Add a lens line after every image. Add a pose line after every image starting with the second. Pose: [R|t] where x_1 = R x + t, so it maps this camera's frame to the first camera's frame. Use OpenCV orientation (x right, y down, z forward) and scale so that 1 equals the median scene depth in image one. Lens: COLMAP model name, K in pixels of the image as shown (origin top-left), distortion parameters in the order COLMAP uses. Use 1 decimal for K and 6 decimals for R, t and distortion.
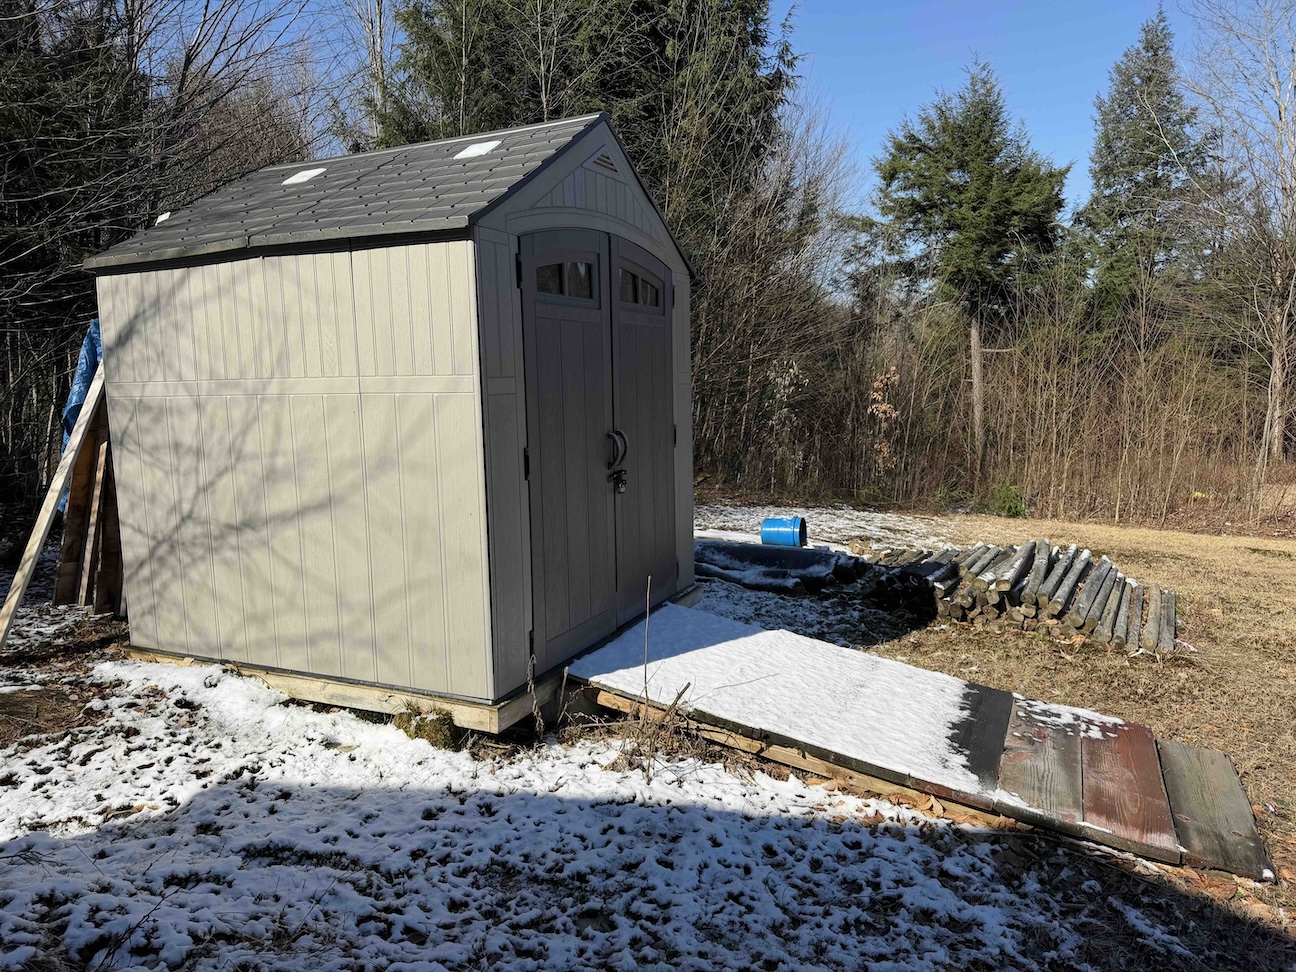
lens RADIAL K [[911.3, 0, 654.7], [0, 911.3, 486.9], [0, 0, 1]] dist [0.070103, -0.086827]
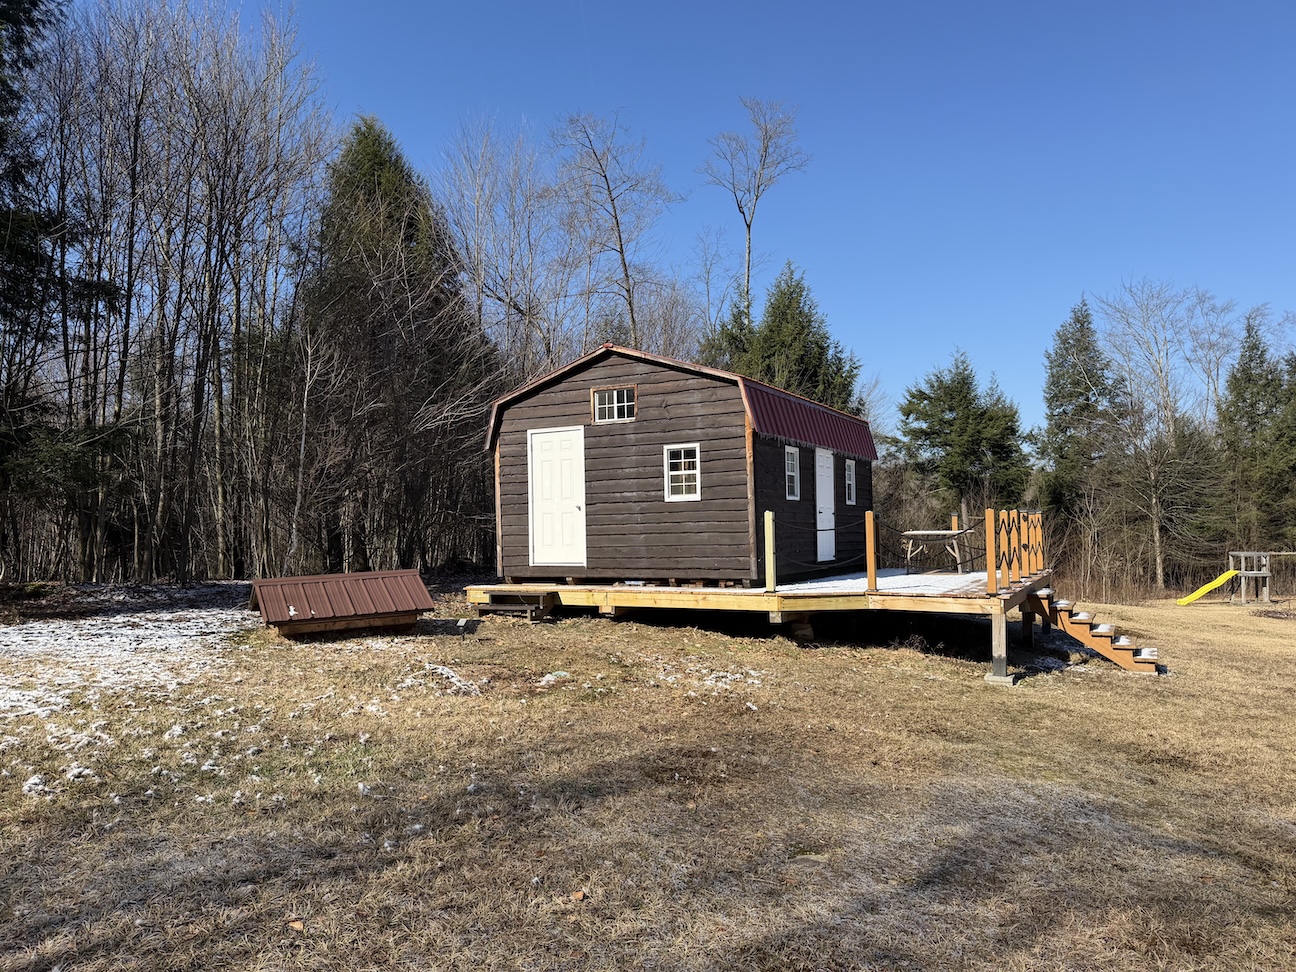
lens RADIAL K [[911.3, 0, 654.7], [0, 911.3, 486.9], [0, 0, 1]] dist [0.070103, -0.086827]
pose [[0.999527, 0.012307, -0.028176, -0.149170], [-0.016604, 0.987338, -0.157757, 0.059262], [0.025878, 0.158150, 0.987076, -0.607533]]
